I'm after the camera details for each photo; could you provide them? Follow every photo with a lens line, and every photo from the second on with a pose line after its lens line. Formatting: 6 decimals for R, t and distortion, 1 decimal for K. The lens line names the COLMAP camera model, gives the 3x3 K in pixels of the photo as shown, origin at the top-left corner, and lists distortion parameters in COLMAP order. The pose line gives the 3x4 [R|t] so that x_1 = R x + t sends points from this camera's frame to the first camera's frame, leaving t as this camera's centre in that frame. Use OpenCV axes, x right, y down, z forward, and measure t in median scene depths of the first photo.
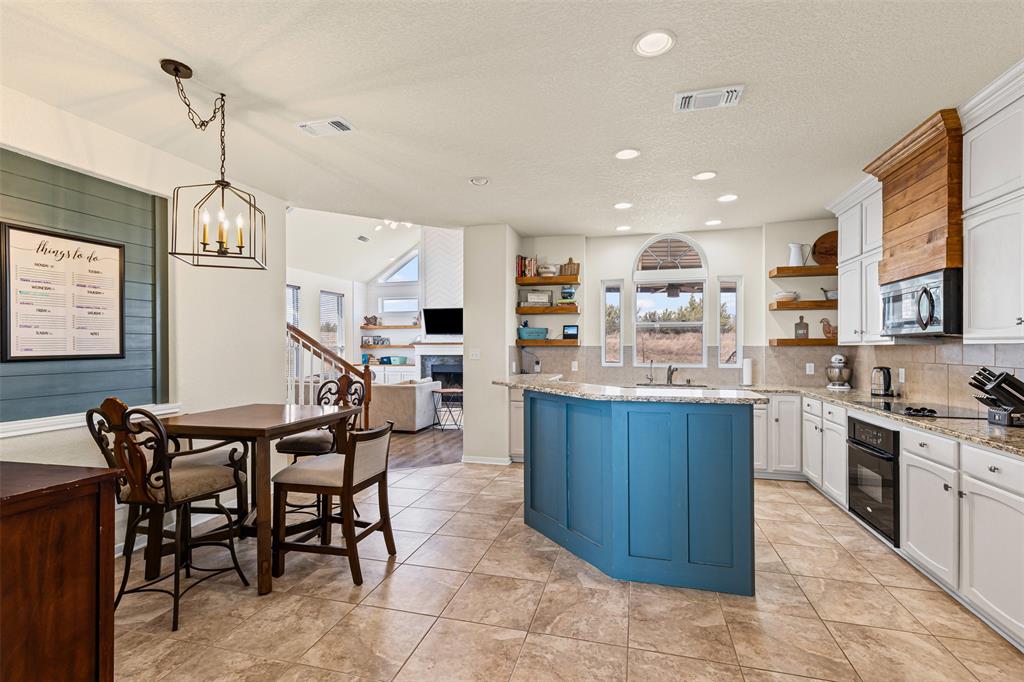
lens RADIAL K [[457.7, 0, 514.9], [0, 457.7, 344.7], [0, 0, 1]] dist [-0.000088, -0.000557]
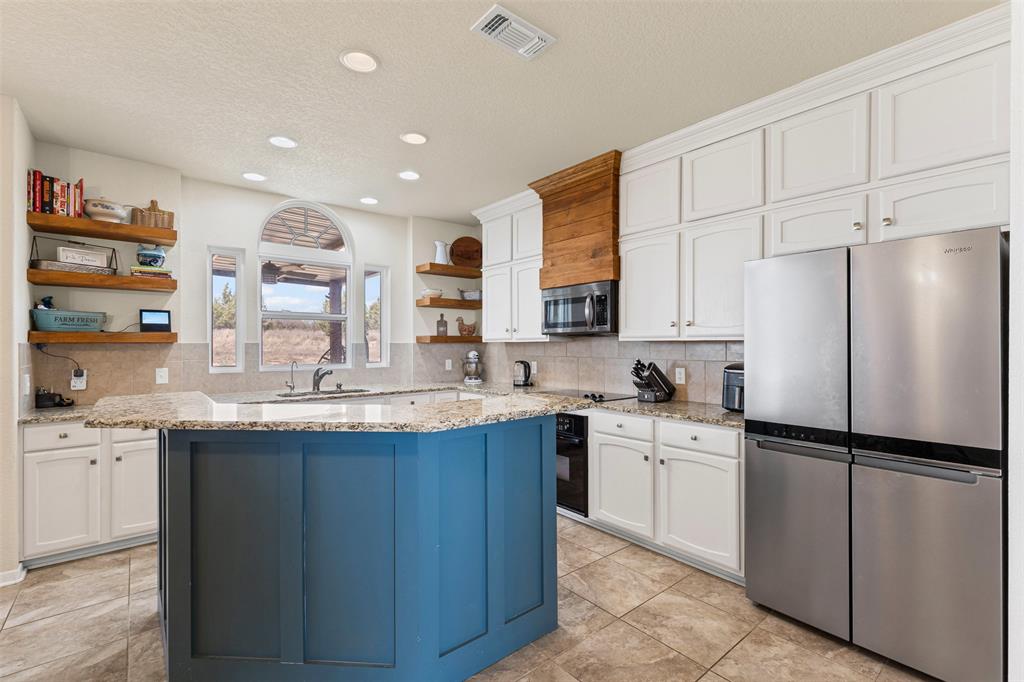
lens RADIAL K [[460.8, 0, 526.8], [0, 460.8, 343.1], [0, 0, 1]] dist [0.005882, -0.000677]
pose [[0.571435, -0.000997, 0.820647, -0.127482], [-0.000545, 0.999999, 0.001594, 0.001464], [-0.820647, -0.001359, 0.571433, 0.285506]]
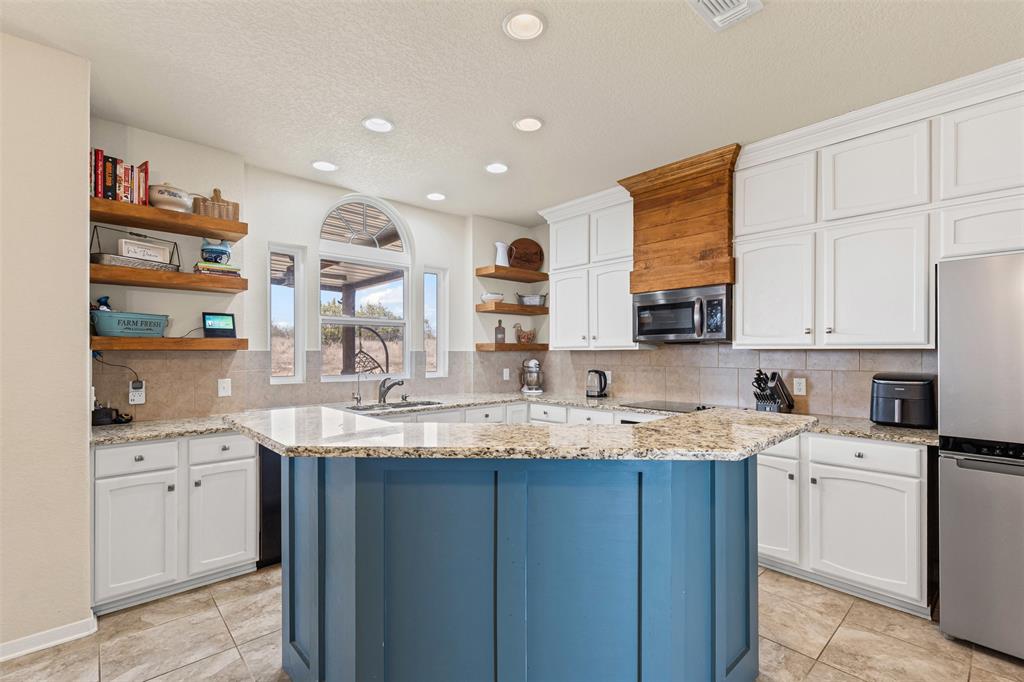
lens RADIAL K [[464.9, 0, 534.1], [0, 464.9, 350.8], [0, 0, 1]] dist [0.003447, 0.000108]
pose [[0.529996, 0.001679, 0.847998, -0.184572], [-0.002502, 0.999997, -0.000416, 0.002705], [-0.847996, -0.001901, 0.529999, 0.475365]]
